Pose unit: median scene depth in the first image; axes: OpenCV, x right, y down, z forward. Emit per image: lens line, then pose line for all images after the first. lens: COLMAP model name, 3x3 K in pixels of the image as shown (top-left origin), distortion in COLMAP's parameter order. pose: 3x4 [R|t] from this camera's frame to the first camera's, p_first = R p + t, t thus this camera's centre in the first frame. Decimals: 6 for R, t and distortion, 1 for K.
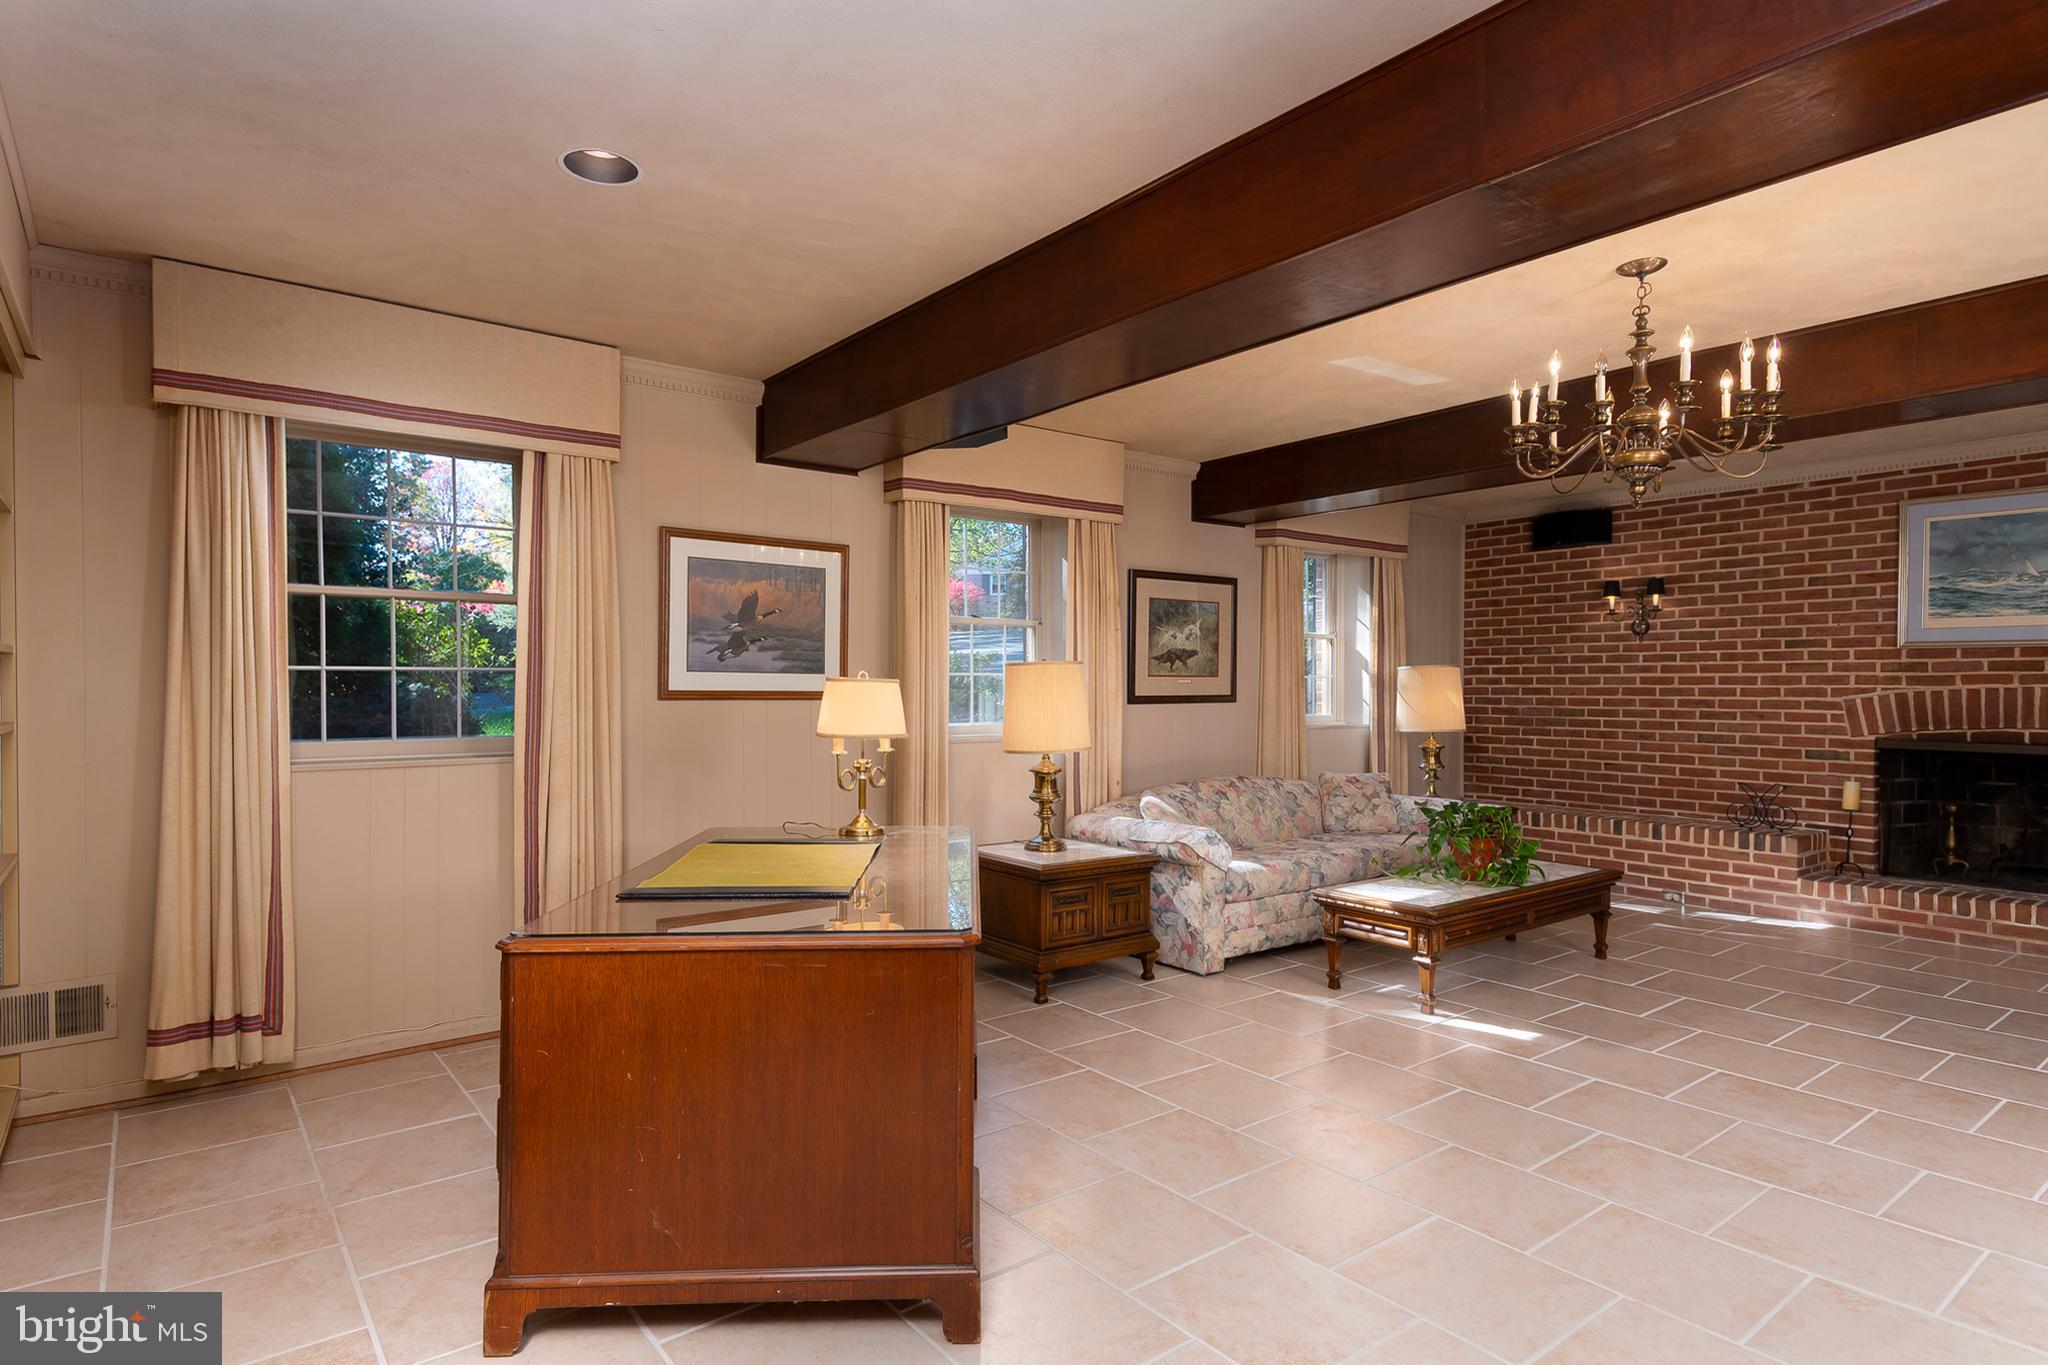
lens RADIAL K [[1082.3, 0, 1023.5], [0, 1082.3, 693.1], [0, 0, 1]] dist [0.049696, -0.020056]
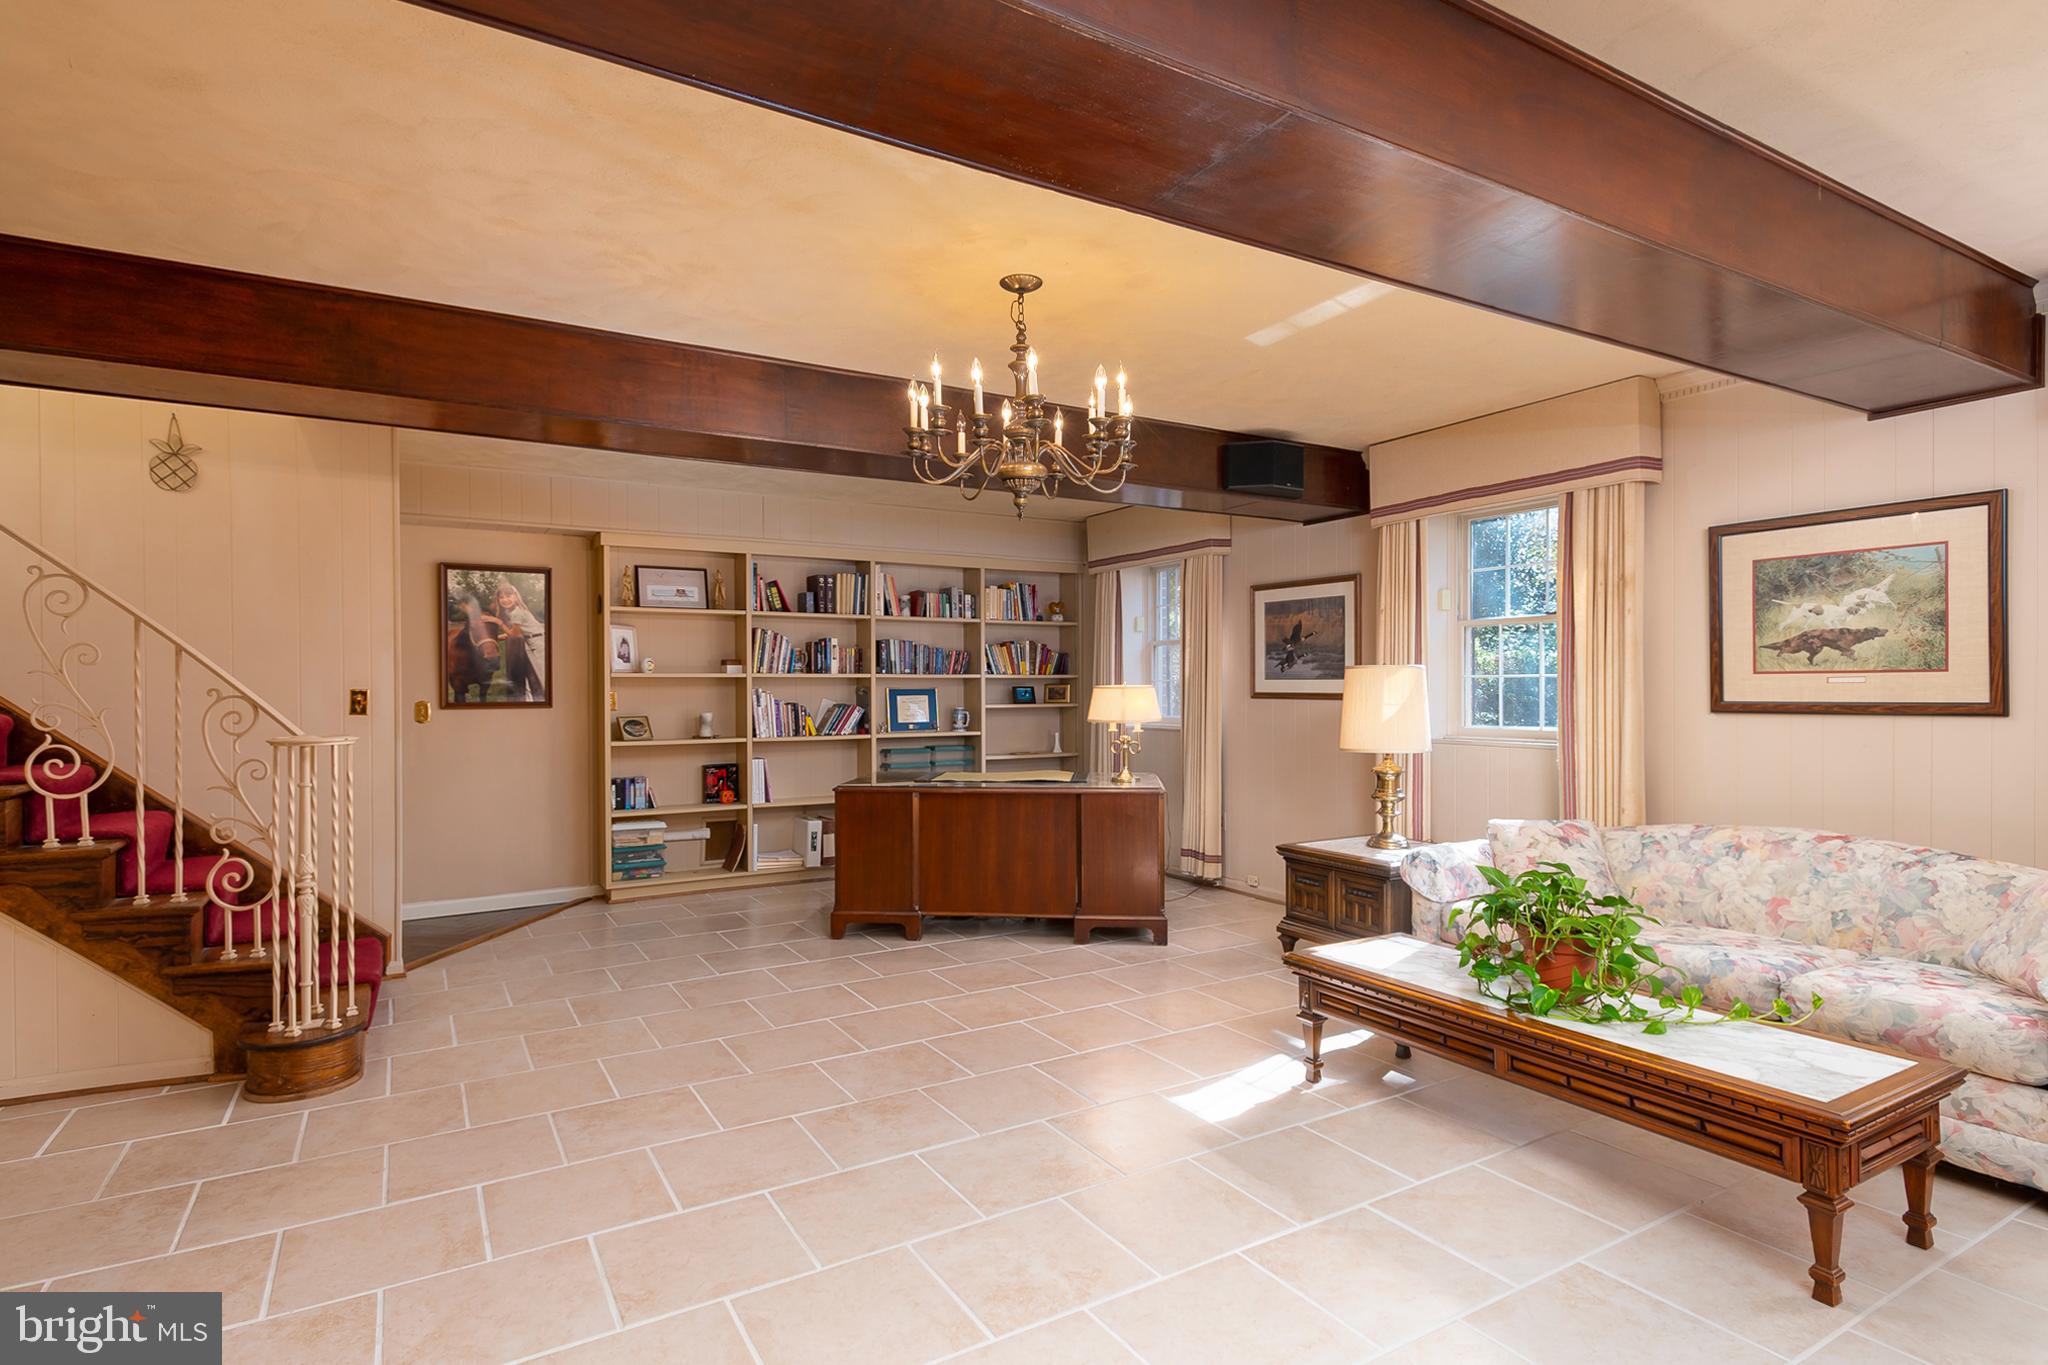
lens RADIAL K [[1054.4, 0, 1024.0], [0, 1054.4, 682.5], [0, 0, 1]] dist [0.021307, -0.000745]
pose [[-0.125867, -0.004122, -0.992039, 0.852743], [0.000810, 0.999991, -0.004258, -0.007318], [0.992047, -0.001340, -0.125863, 0.624037]]
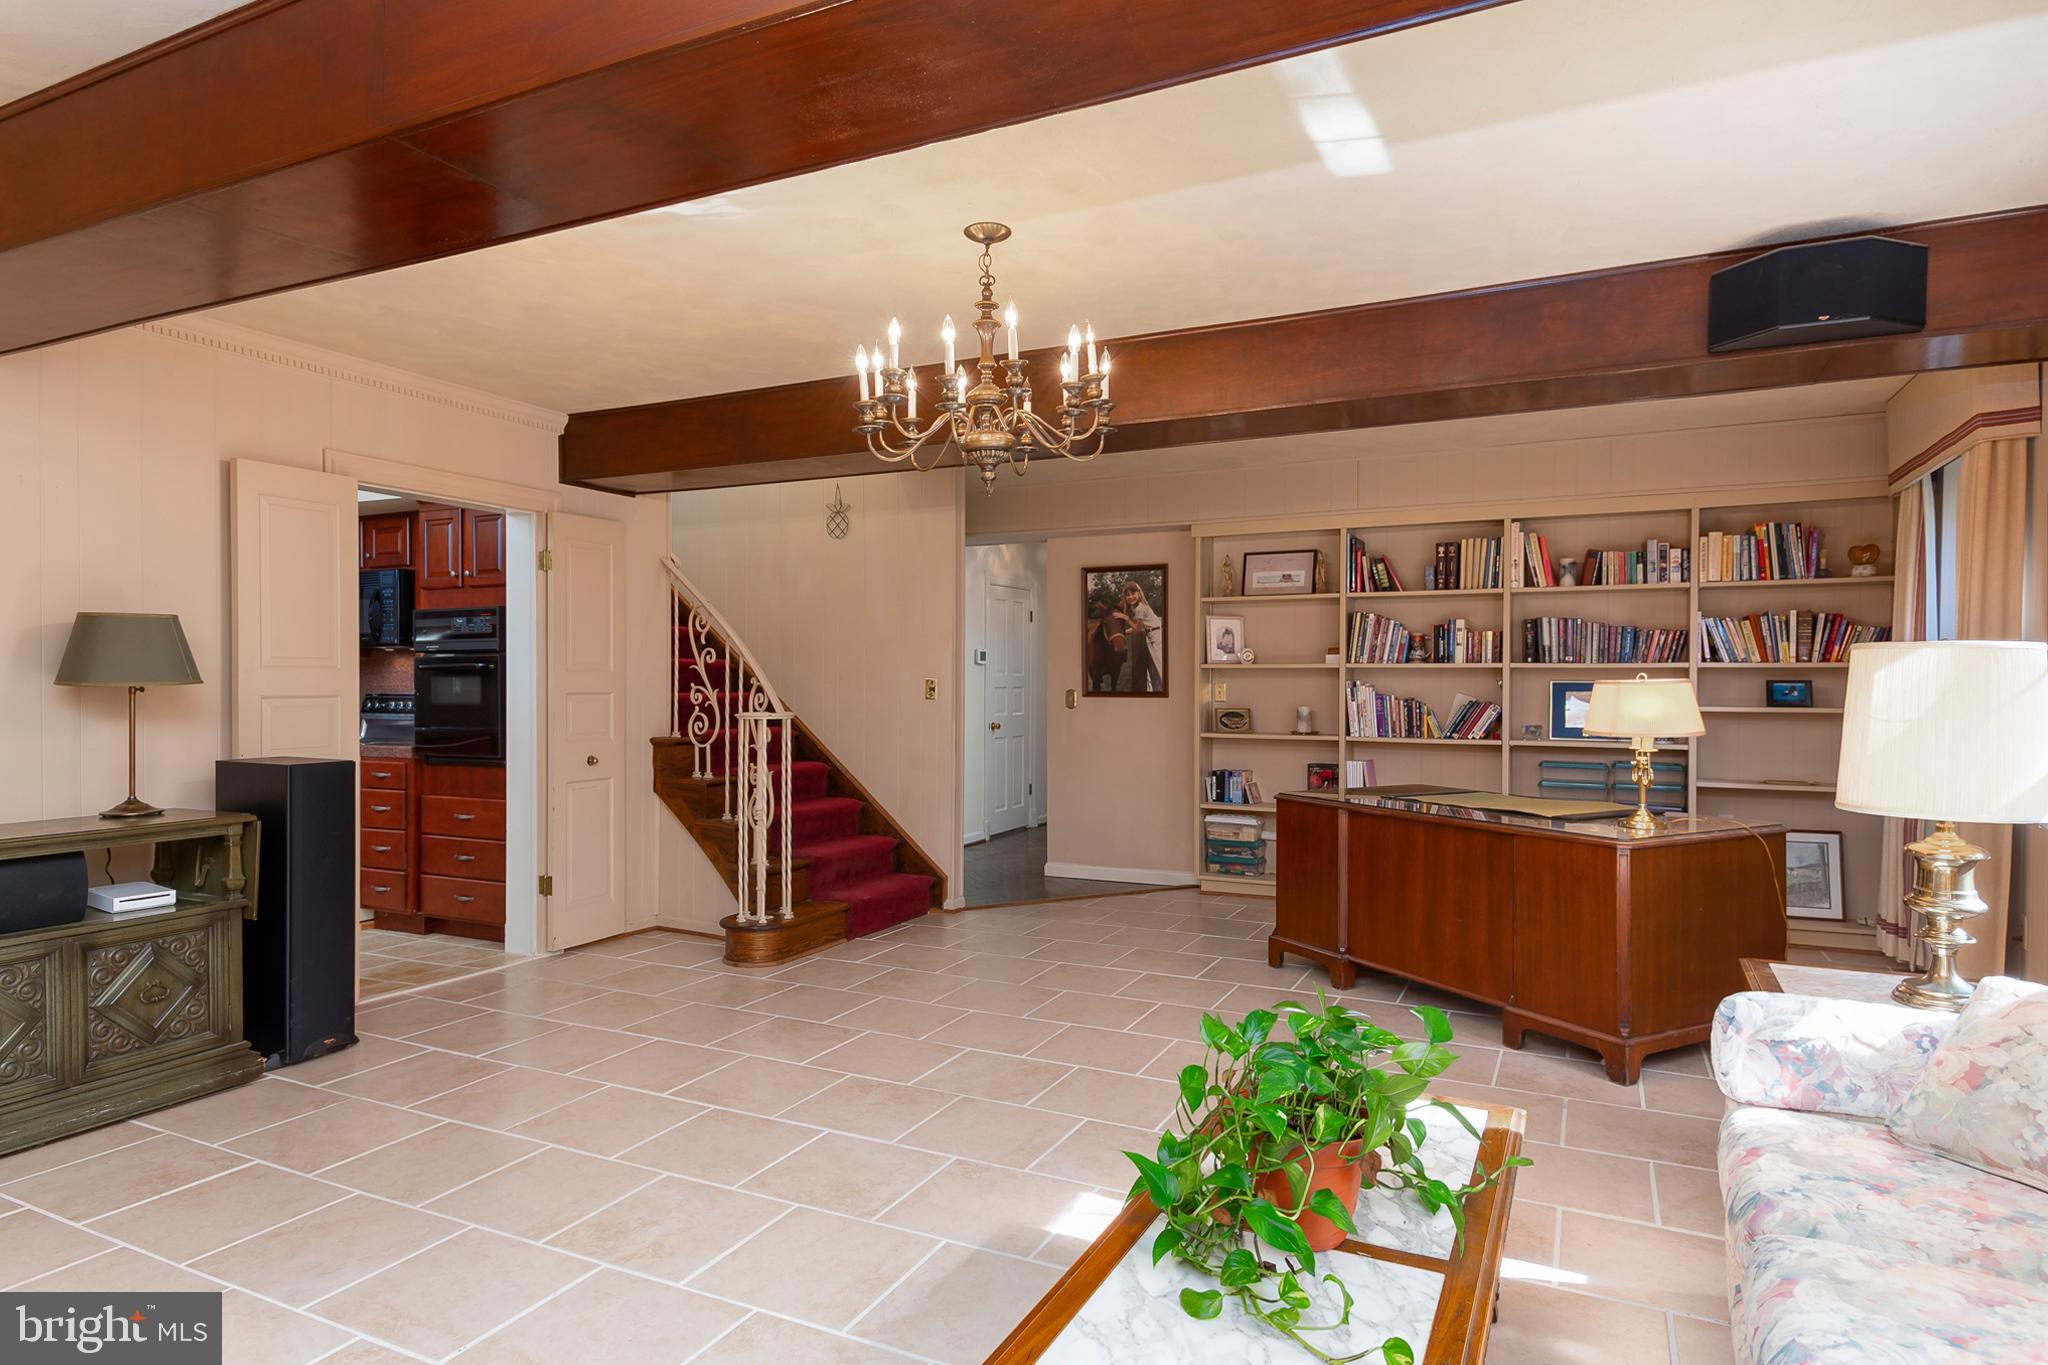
lens RADIAL K [[1165.0, 0, 1002.6], [0, 1165.0, 686.5], [0, 0, 1]] dist [0.042076, -0.028120]
pose [[-0.903973, 0.001406, -0.427587, 0.537222], [-0.003516, 0.999936, 0.010720, -0.011054], [0.427575, 0.011194, -0.903910, 1.052491]]
